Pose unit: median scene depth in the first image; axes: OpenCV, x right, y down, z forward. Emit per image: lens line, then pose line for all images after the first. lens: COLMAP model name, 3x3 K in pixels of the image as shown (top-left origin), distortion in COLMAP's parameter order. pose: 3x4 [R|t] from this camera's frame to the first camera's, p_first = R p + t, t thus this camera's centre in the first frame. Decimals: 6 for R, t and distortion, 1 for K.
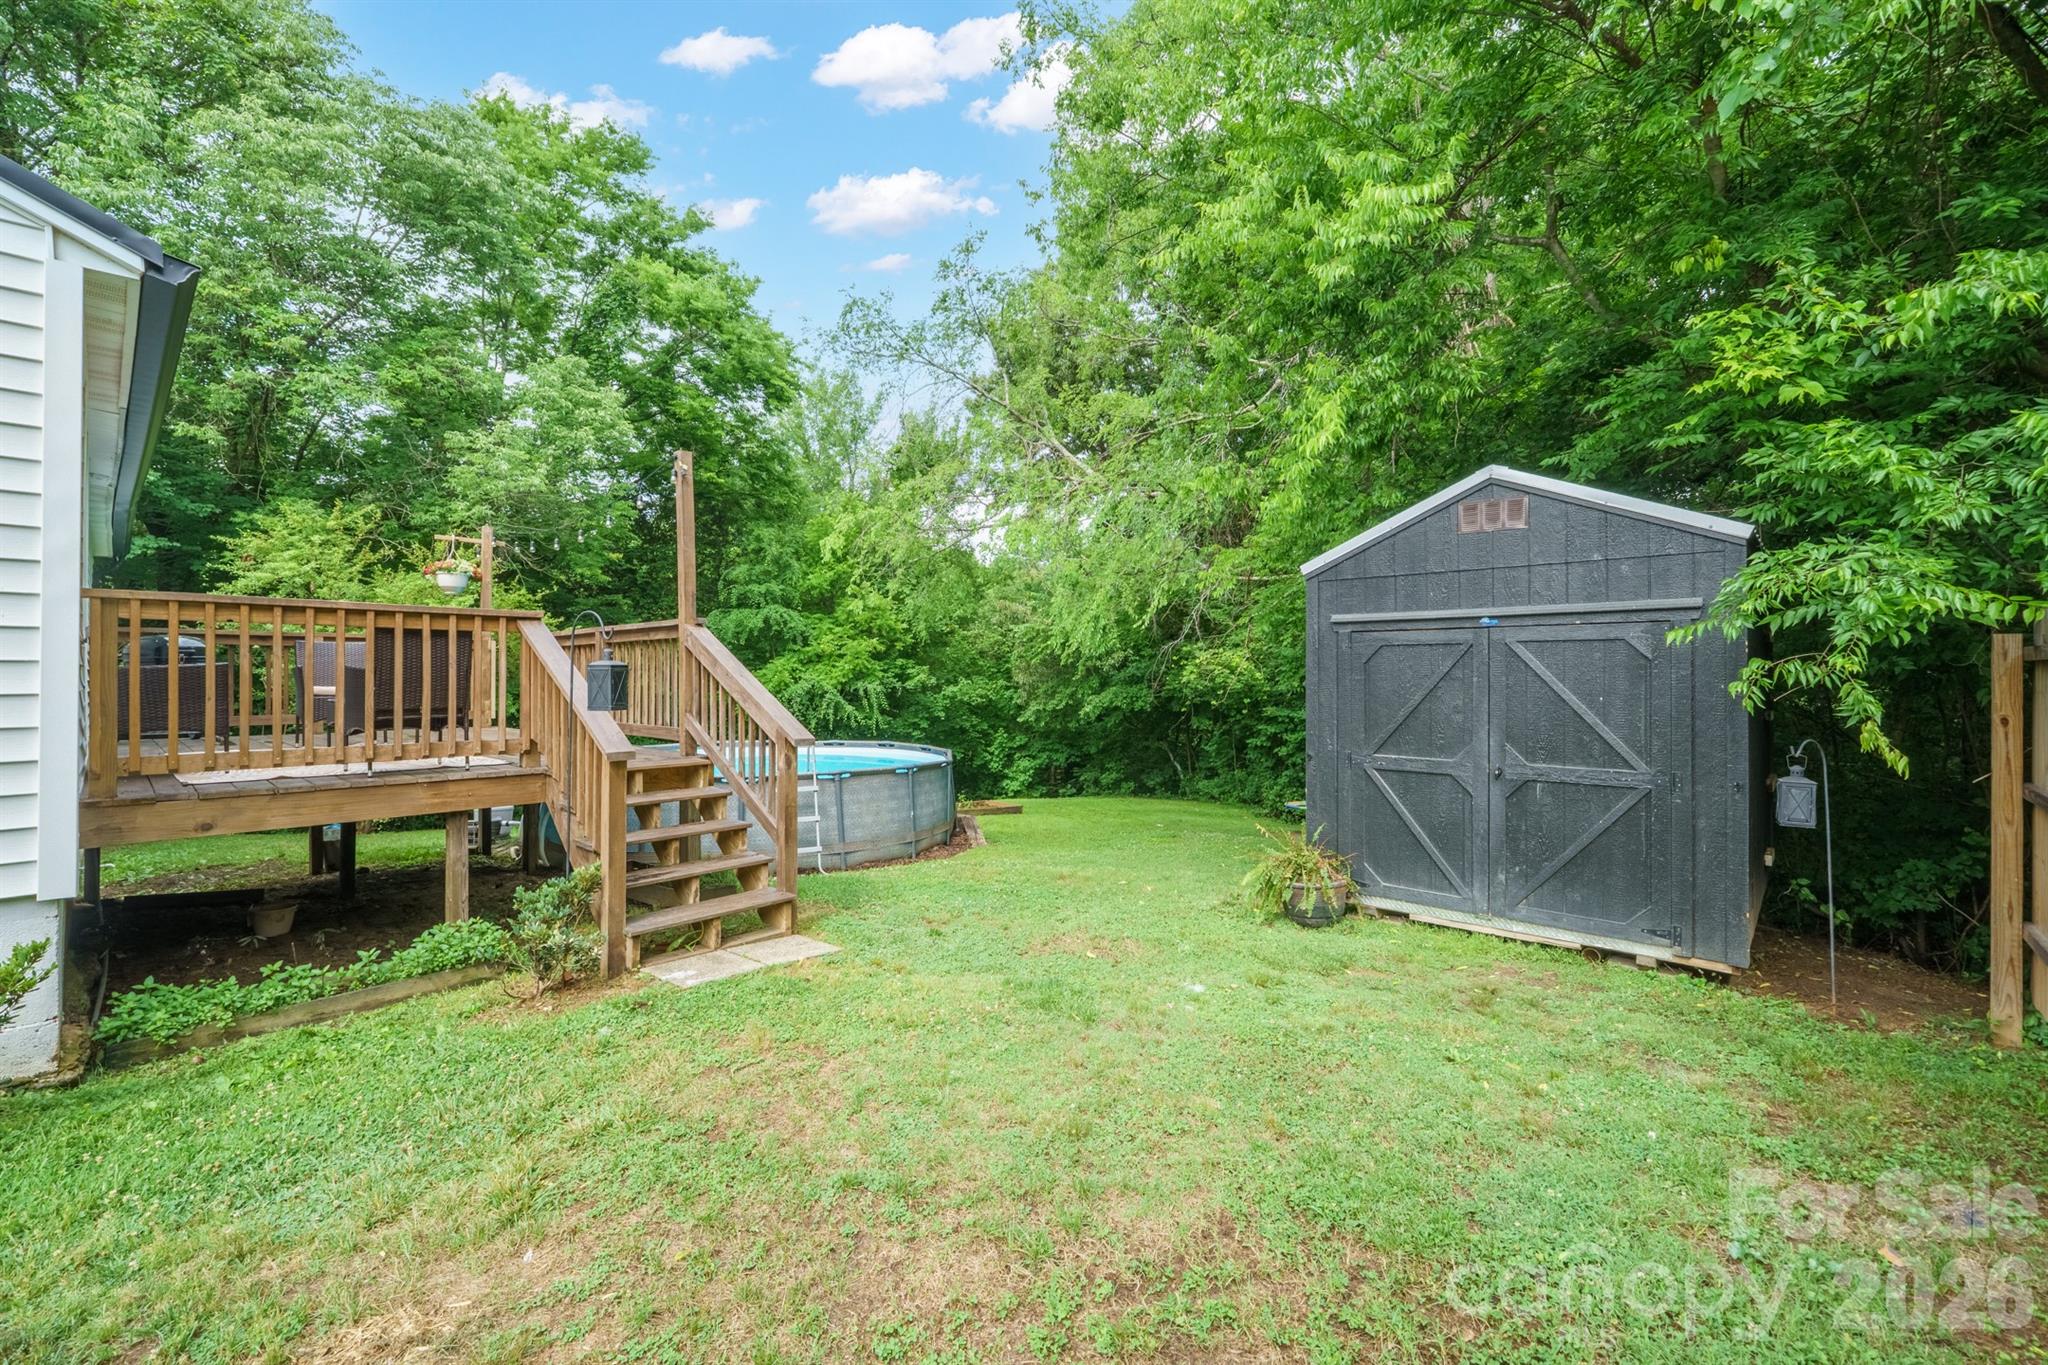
lens RADIAL K [[862.6, 0, 1024.0], [0, 862.6, 682.5], [0, 0, 1]] dist [-0.001182, -0.000188]
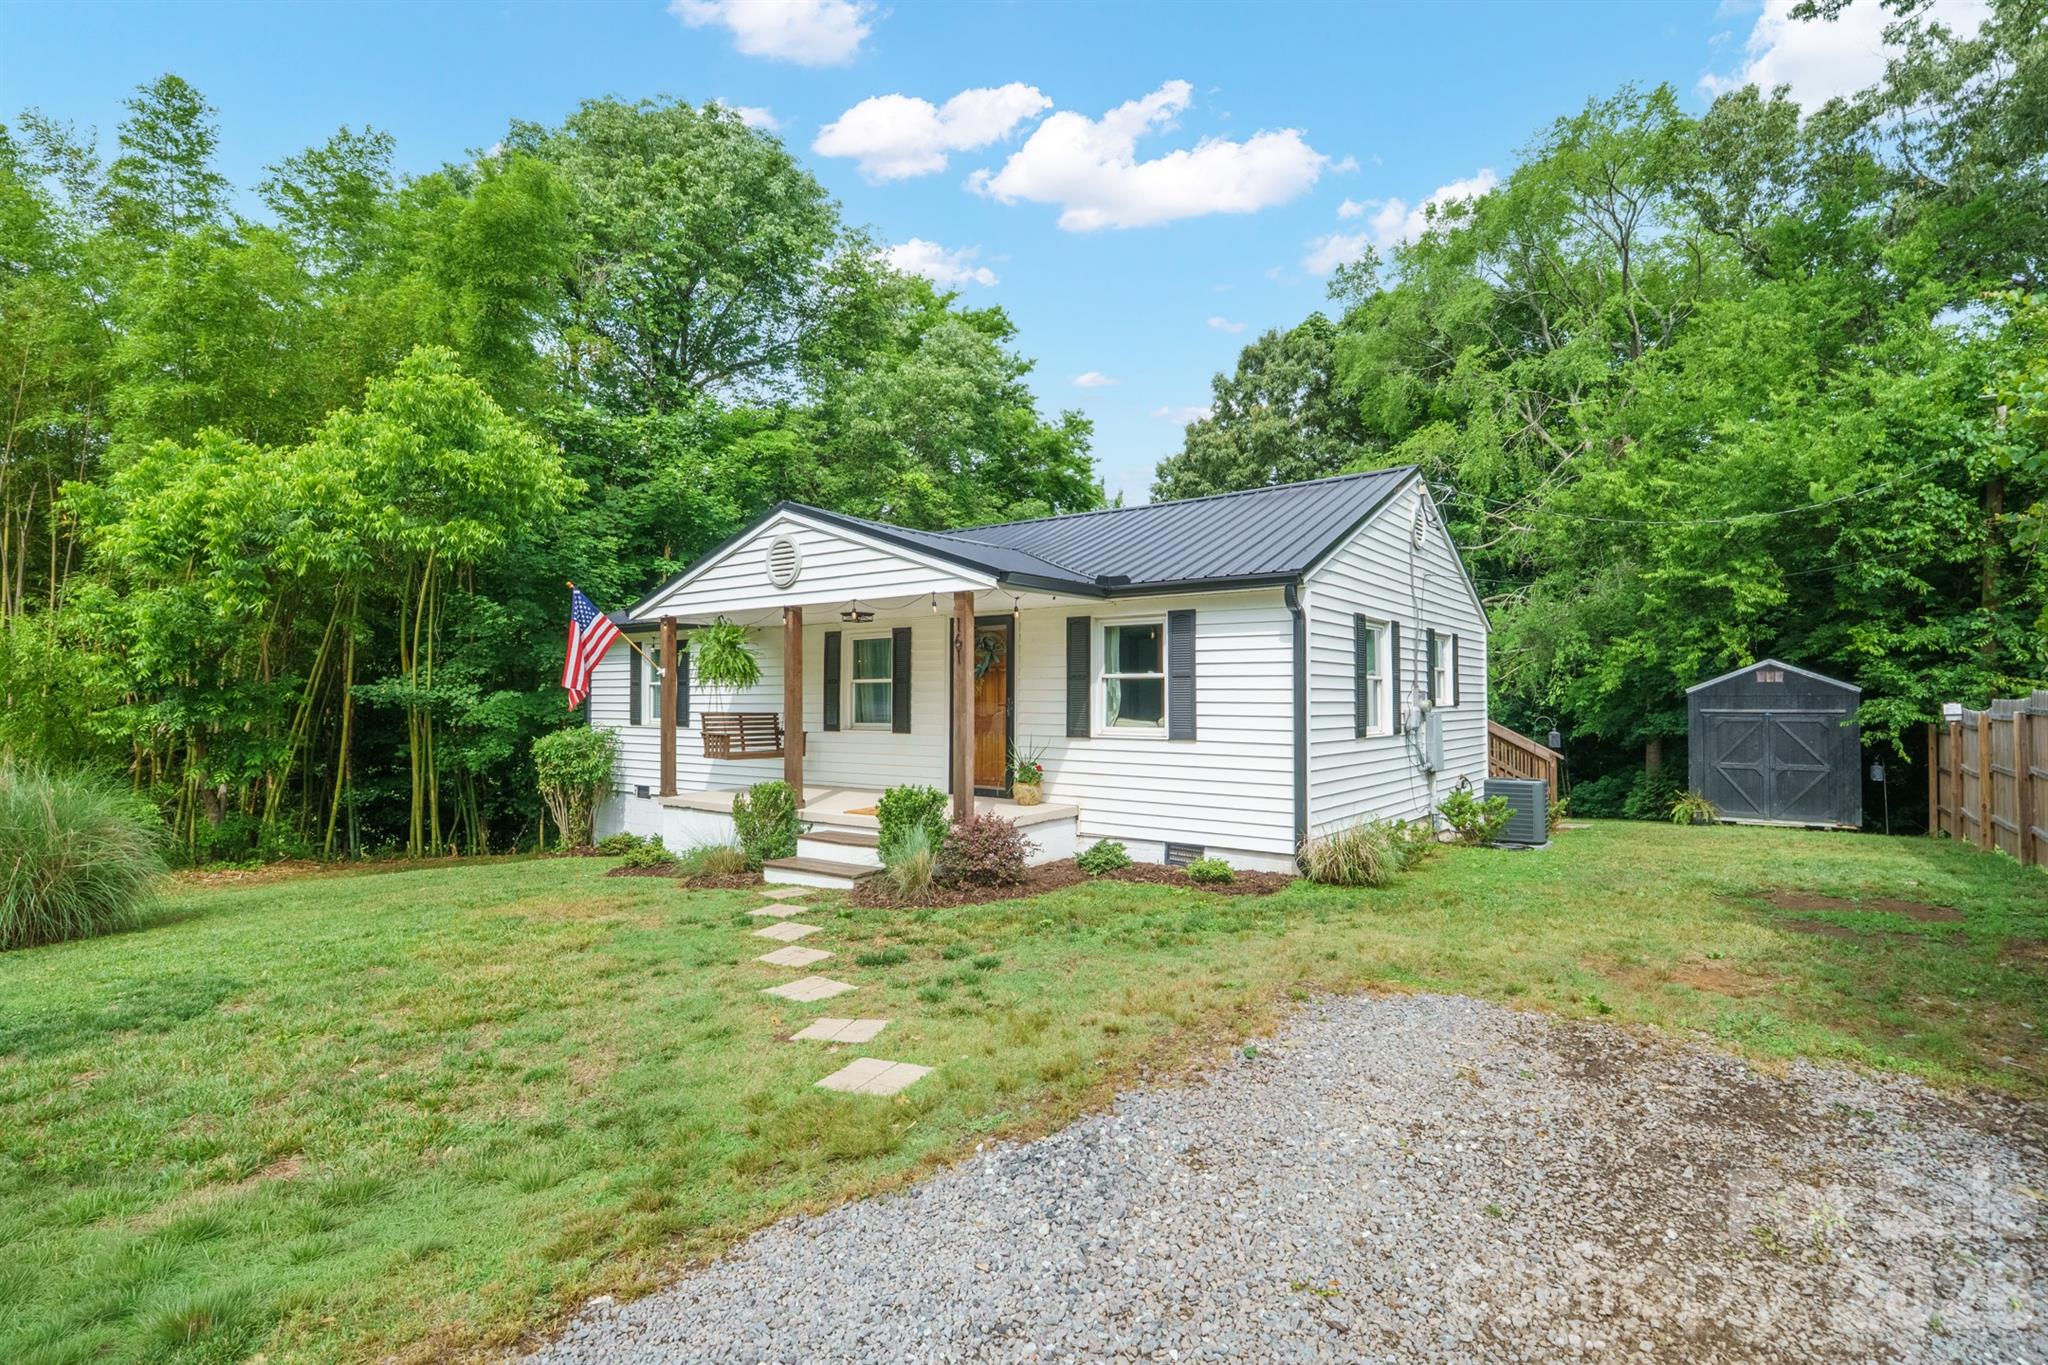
lens RADIAL K [[1009.1, 0, 1024.0], [0, 1009.1, 682.5], [0, 0, 1]] dist [-0.002928, -0.000463]
pose [[0.993103, 0.010825, 0.116742, -2.975392], [-0.007811, 0.999625, -0.026242, -0.090548], [-0.116982, 0.025149, 0.992816, -2.608557]]
